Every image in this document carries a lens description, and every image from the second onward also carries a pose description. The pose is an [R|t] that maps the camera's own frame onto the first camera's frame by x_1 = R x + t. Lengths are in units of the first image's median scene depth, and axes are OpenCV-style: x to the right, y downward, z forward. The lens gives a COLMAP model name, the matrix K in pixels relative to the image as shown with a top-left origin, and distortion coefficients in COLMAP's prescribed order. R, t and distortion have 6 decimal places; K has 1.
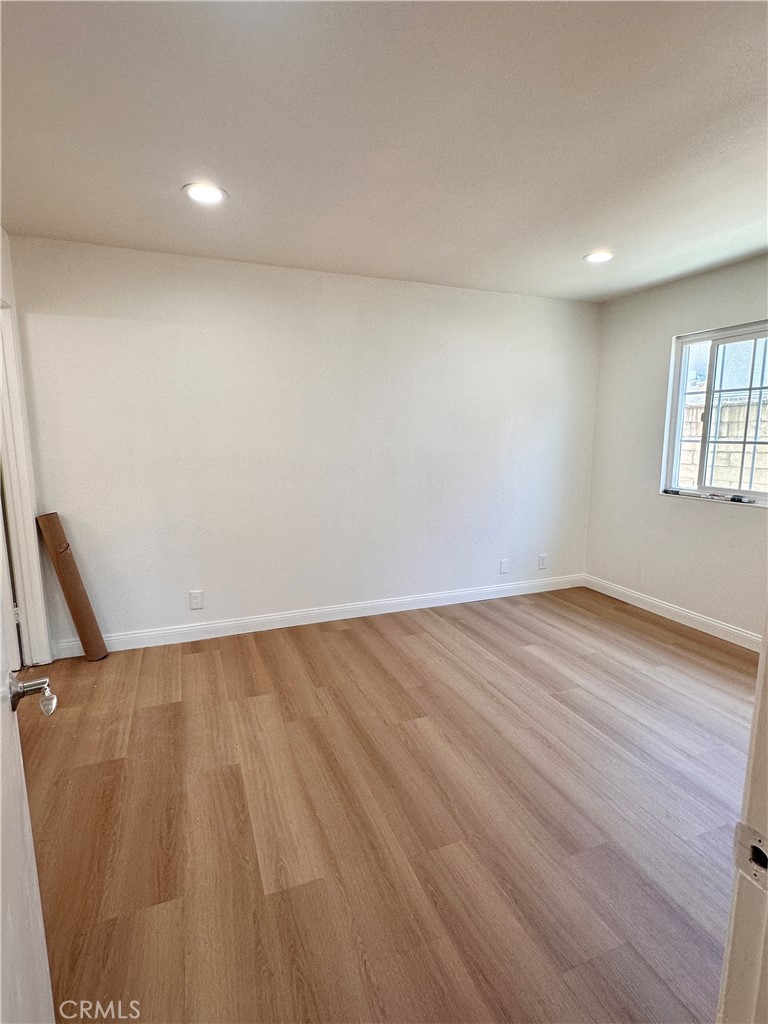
lens RADIAL K [[510.3, 0, 381.9], [0, 510.3, 514.1], [0, 0, 1]] dist [0.000154, -0.000572]
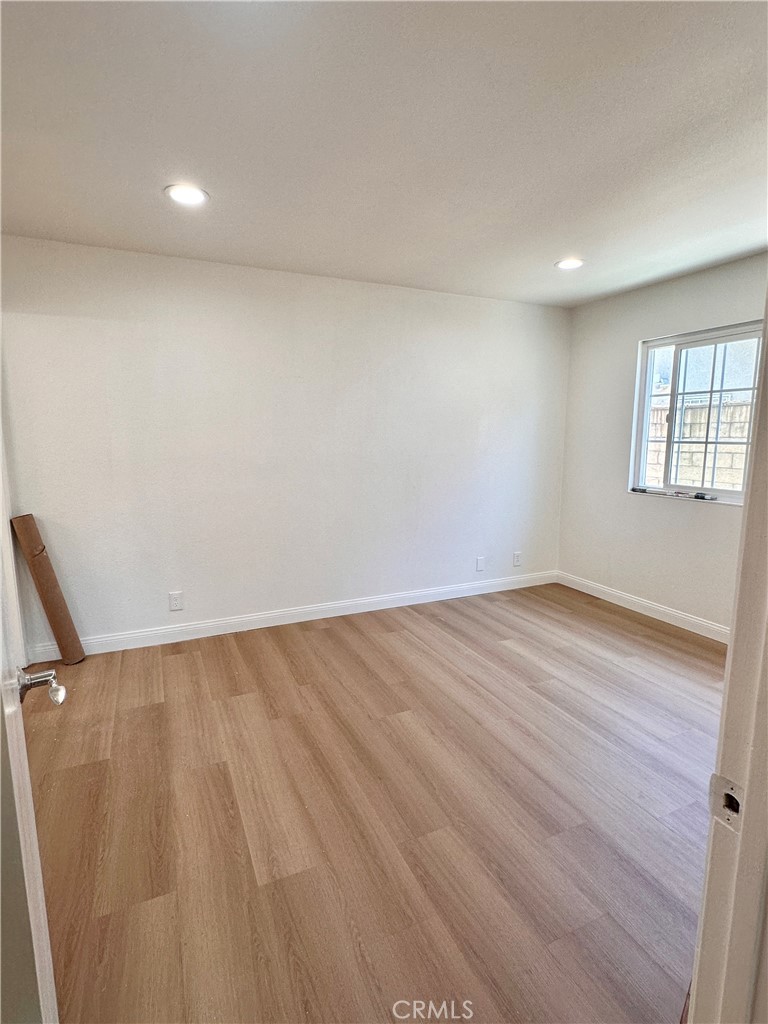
lens RADIAL K [[510.3, 0, 381.3], [0, 510.3, 514.1], [0, 0, 1]] dist [0.000154, -0.000572]
pose [[0.998627, -0.008086, 0.051765, -0.018924], [0.008248, 0.999962, -0.002915, 0.006312], [-0.051740, 0.003338, 0.998655, -0.019459]]
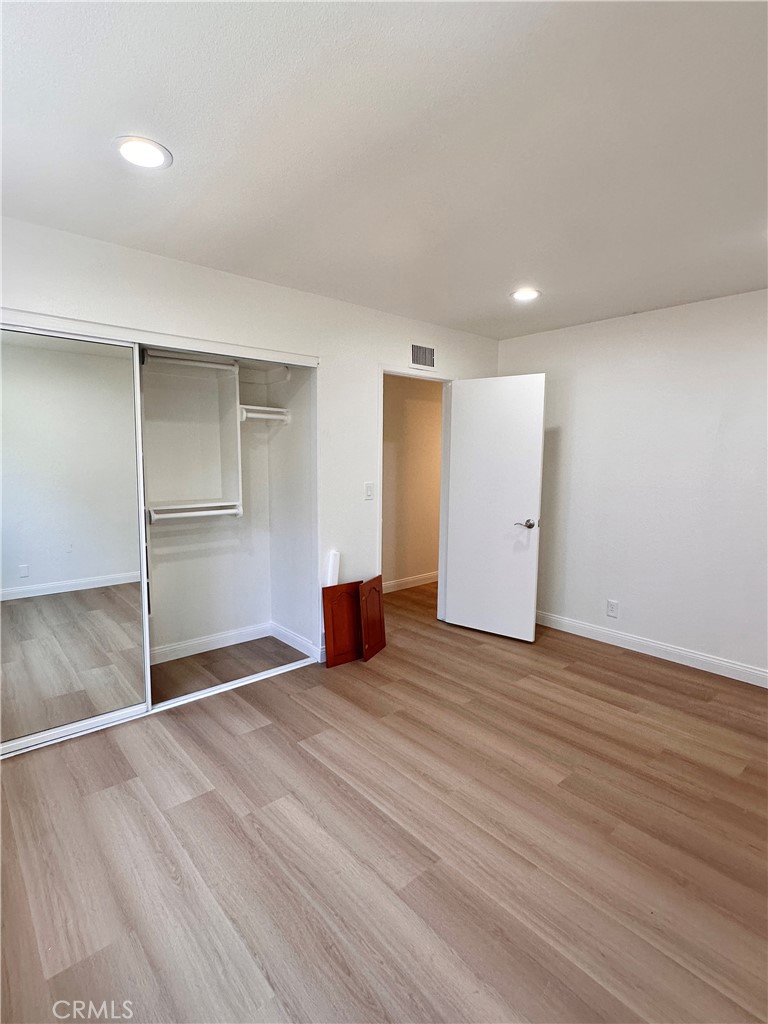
lens RADIAL K [[510.3, 0, 386.1], [0, 510.3, 507.8], [0, 0, 1]] dist [0.000154, -0.000572]
pose [[-0.938653, 0.029455, -0.343603, 0.664307], [-0.060925, 0.966512, 0.249286, -0.277036], [0.339439, 0.254927, -0.905424, 1.590257]]
